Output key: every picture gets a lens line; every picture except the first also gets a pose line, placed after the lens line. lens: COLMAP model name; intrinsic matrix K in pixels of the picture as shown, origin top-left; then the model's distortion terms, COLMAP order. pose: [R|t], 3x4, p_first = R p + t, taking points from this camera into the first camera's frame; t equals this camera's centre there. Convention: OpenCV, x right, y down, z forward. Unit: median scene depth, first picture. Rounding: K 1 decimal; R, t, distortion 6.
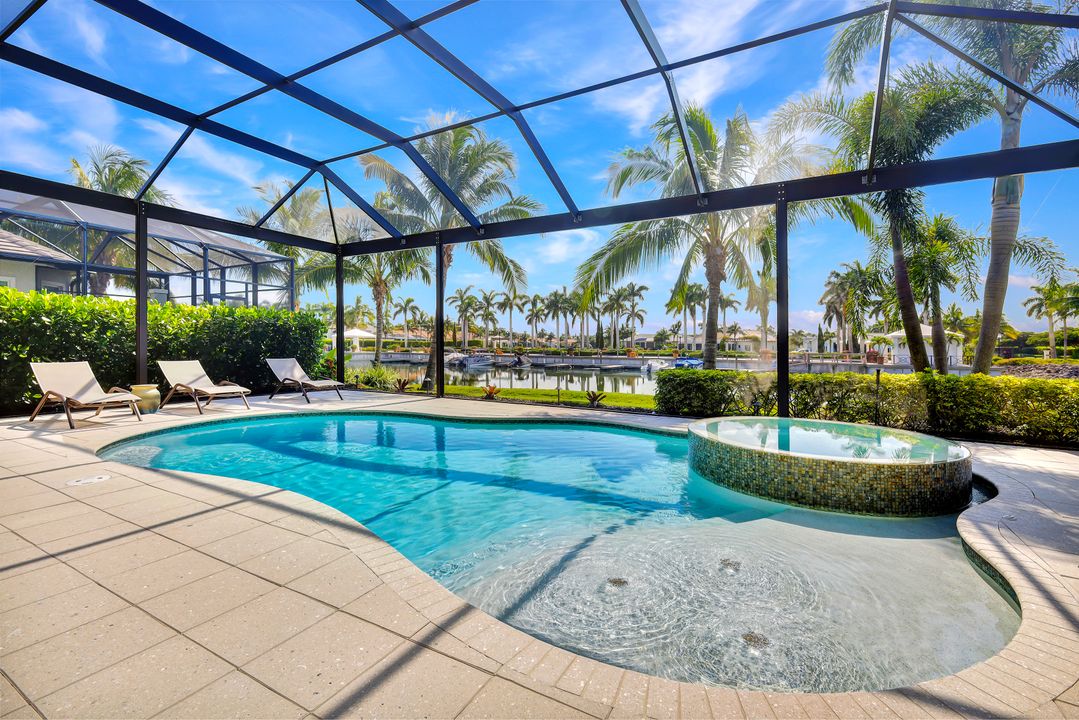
lens RADIAL K [[472.8, 0, 546.6], [0, 472.8, 339.7], [0, 0, 1]] dist [0.002702, -0.000281]
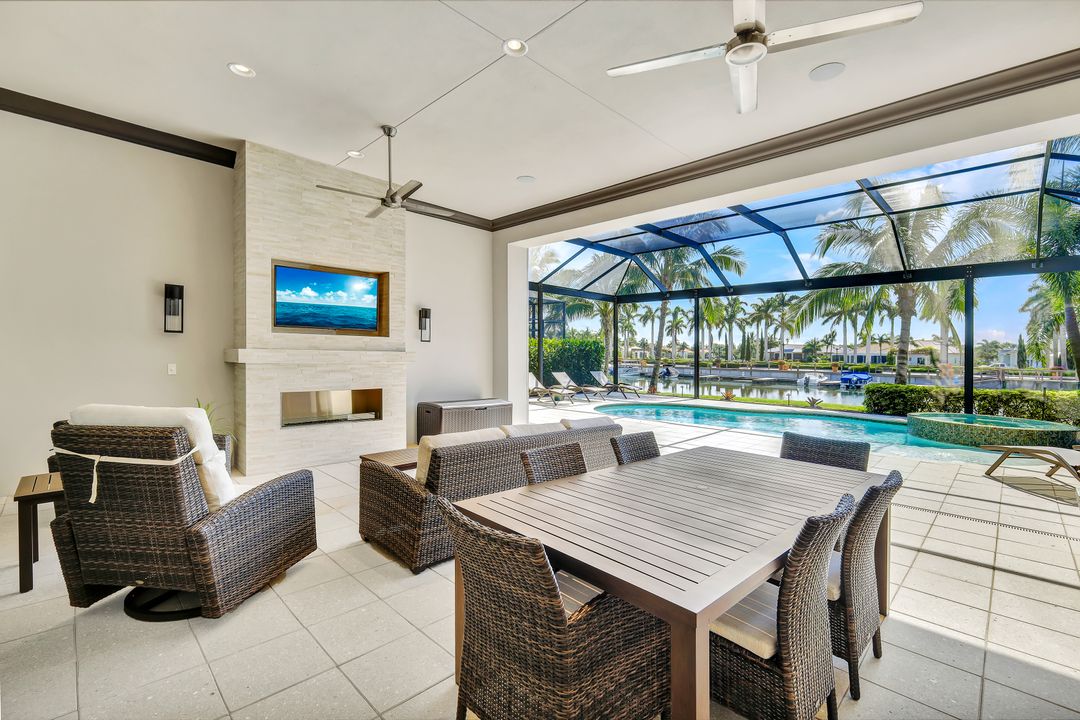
lens RADIAL K [[473.3, 0, 544.3], [0, 473.3, 352.5], [0, 0, 1]] dist [0.002702, -0.000281]
pose [[0.964354, 0.005976, -0.264547, -0.045467], [-0.003965, 0.999959, 0.008134, -0.005607], [0.264584, -0.006795, 0.964339, -0.091228]]
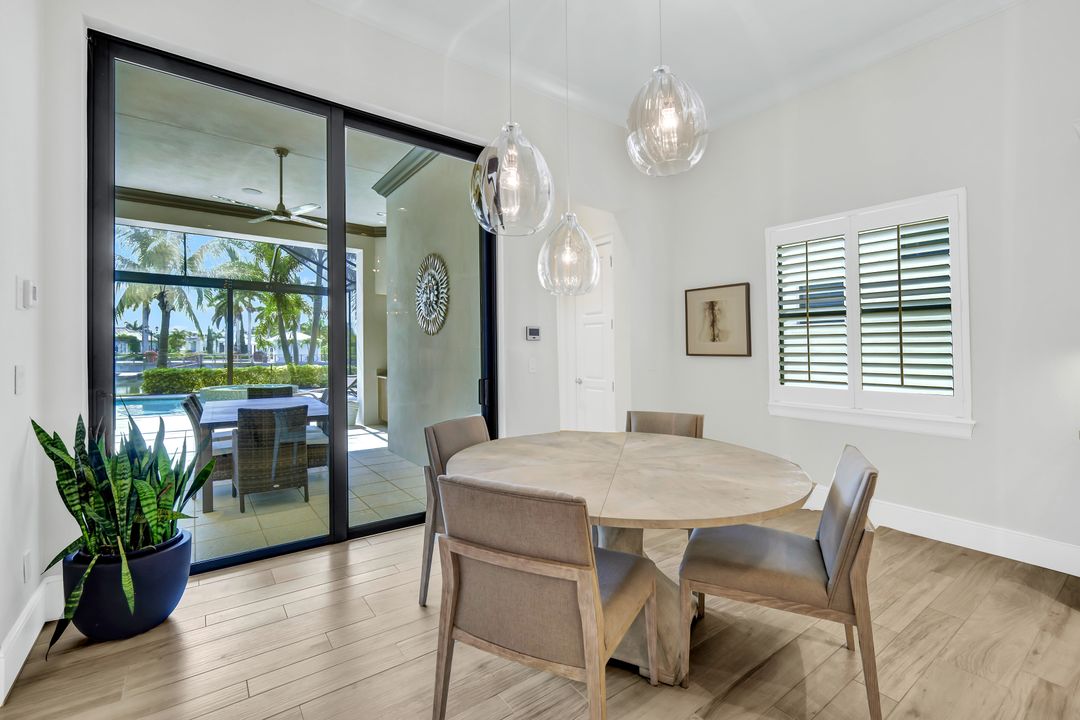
lens RADIAL K [[473.3, 0, 547.7], [0, 473.3, 353.8], [0, 0, 1]] dist [0.002702, -0.000281]
pose [[0.403035, -0.013669, 0.915082, -0.095847], [-0.015039, 0.999655, 0.021556, -0.006487], [-0.915061, -0.022450, 0.402690, -0.127854]]
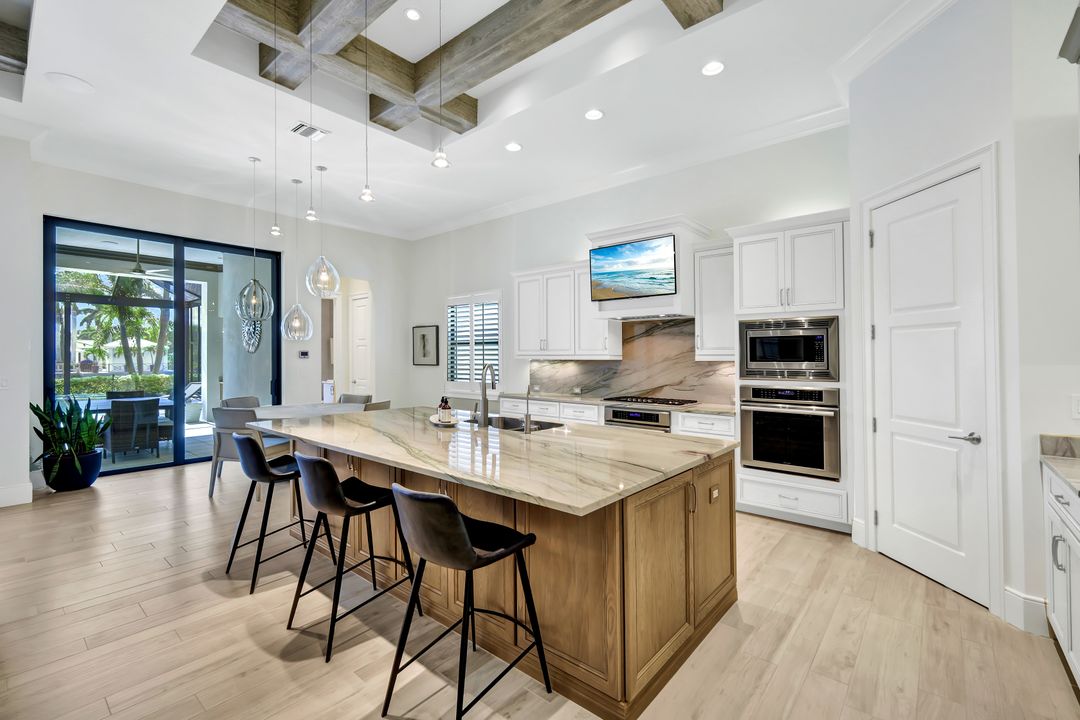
lens RADIAL K [[473.3, 0, 544.8], [0, 473.3, 349.3], [0, 0, 1]] dist [0.002702, -0.000281]
pose [[0.187862, 0.003205, 0.982190, -0.154155], [-0.011092, 0.999938, -0.001142, -0.010492], [-0.982133, -0.010680, 0.187886, -0.195131]]
